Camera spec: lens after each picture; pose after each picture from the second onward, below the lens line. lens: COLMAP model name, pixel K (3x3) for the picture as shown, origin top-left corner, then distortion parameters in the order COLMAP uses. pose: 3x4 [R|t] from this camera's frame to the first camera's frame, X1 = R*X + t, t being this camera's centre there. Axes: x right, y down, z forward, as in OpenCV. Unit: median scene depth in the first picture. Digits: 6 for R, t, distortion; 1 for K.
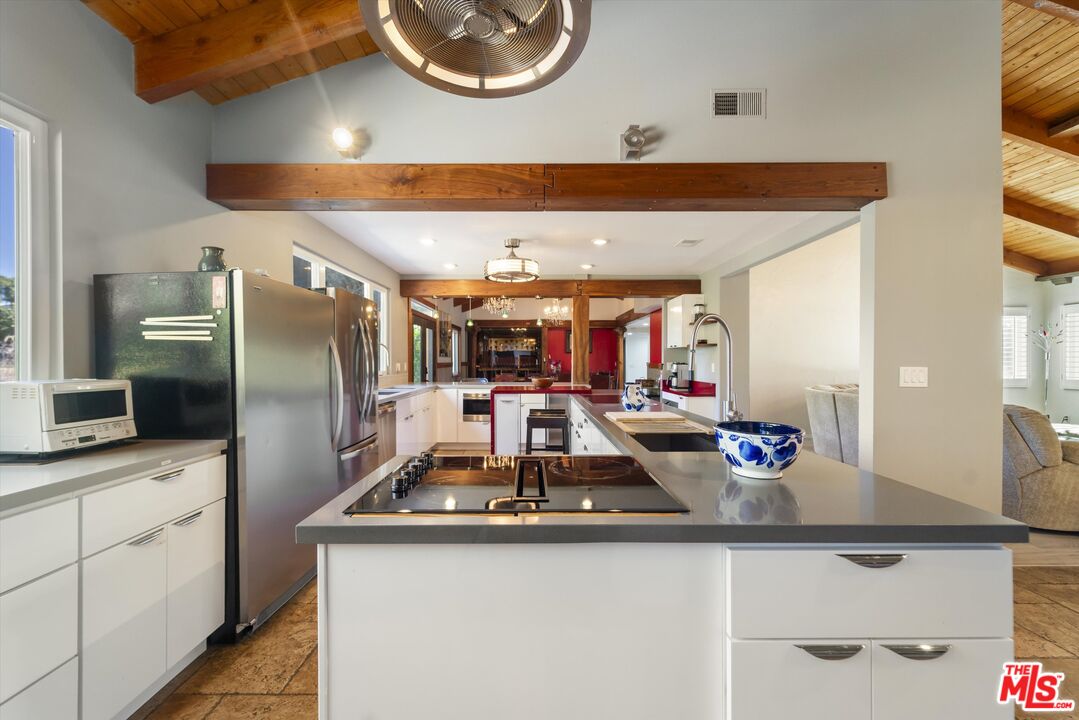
lens RADIAL K [[433.3, 0, 539.2], [0, 433.3, 360.3], [0, 0, 1]] dist [-0.001632, 0.000110]
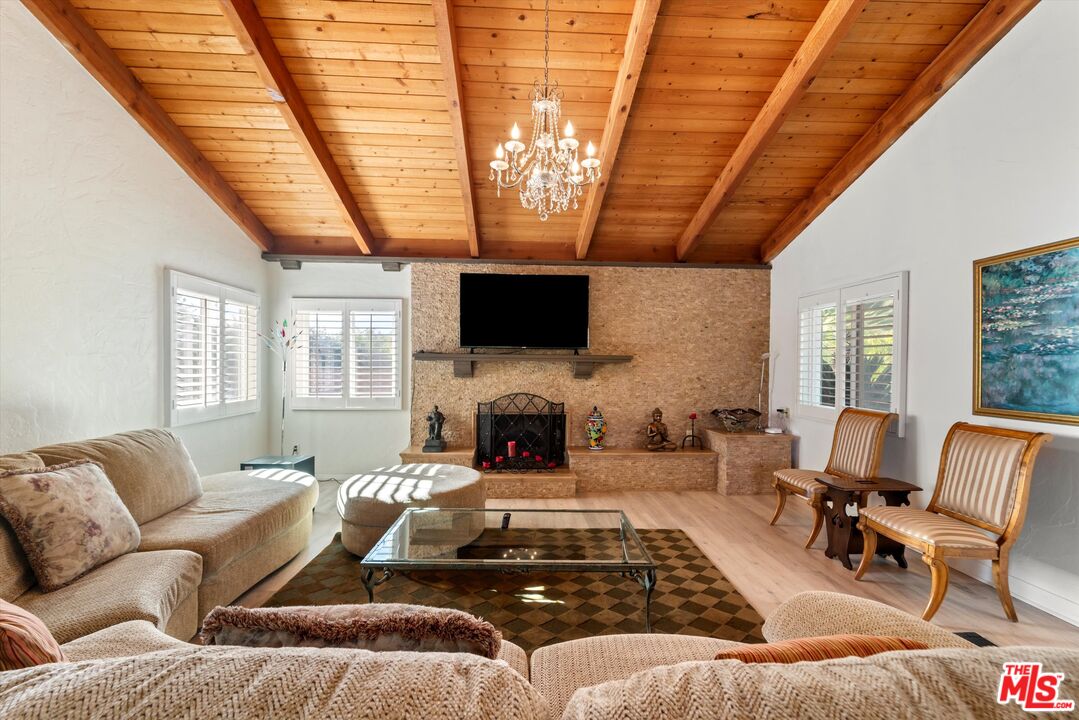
lens RADIAL K [[433.3, 0, 537.0], [0, 433.3, 367.1], [0, 0, 1]] dist [-0.001632, 0.000110]
pose [[-0.053926, -0.006686, 0.998523, 0.449997], [-0.000864, 0.999978, 0.006649, -0.013671], [-0.998545, -0.000504, -0.053931, 0.629129]]
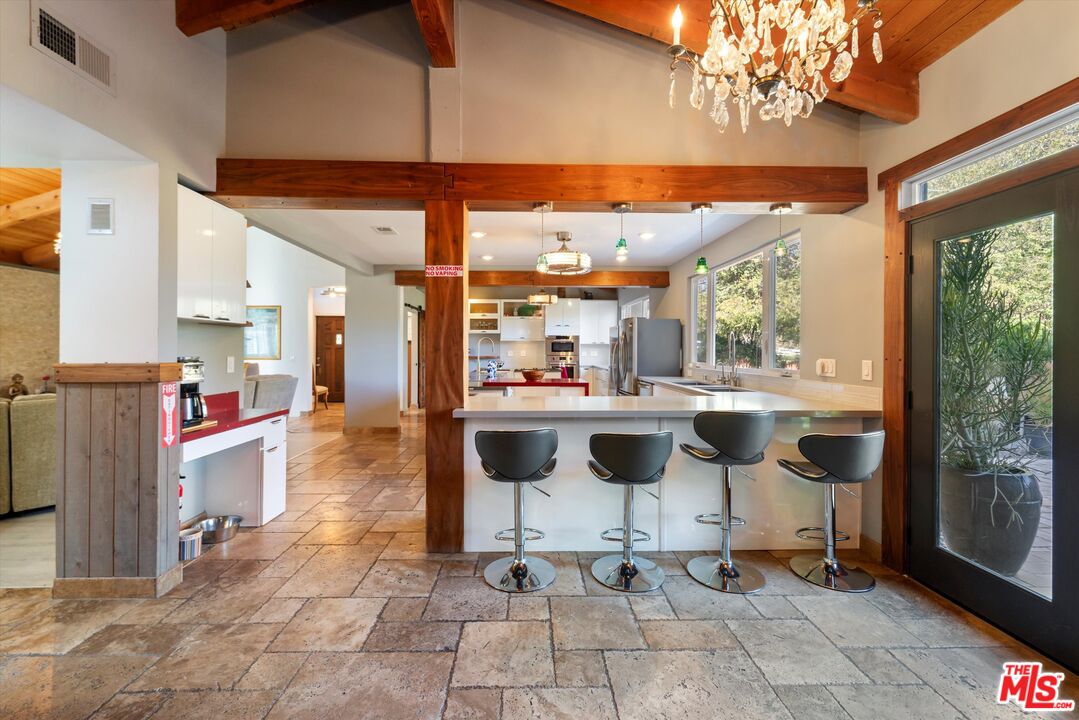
lens RADIAL K [[433.3, 0, 531.7], [0, 433.3, 344.8], [0, 0, 1]] dist [-0.001632, 0.000110]
pose [[-0.999620, 0.000847, -0.027550, 0.017108], [0.000830, 0.999999, 0.000663, -0.004457], [0.027550, 0.000640, -0.999620, 1.424541]]
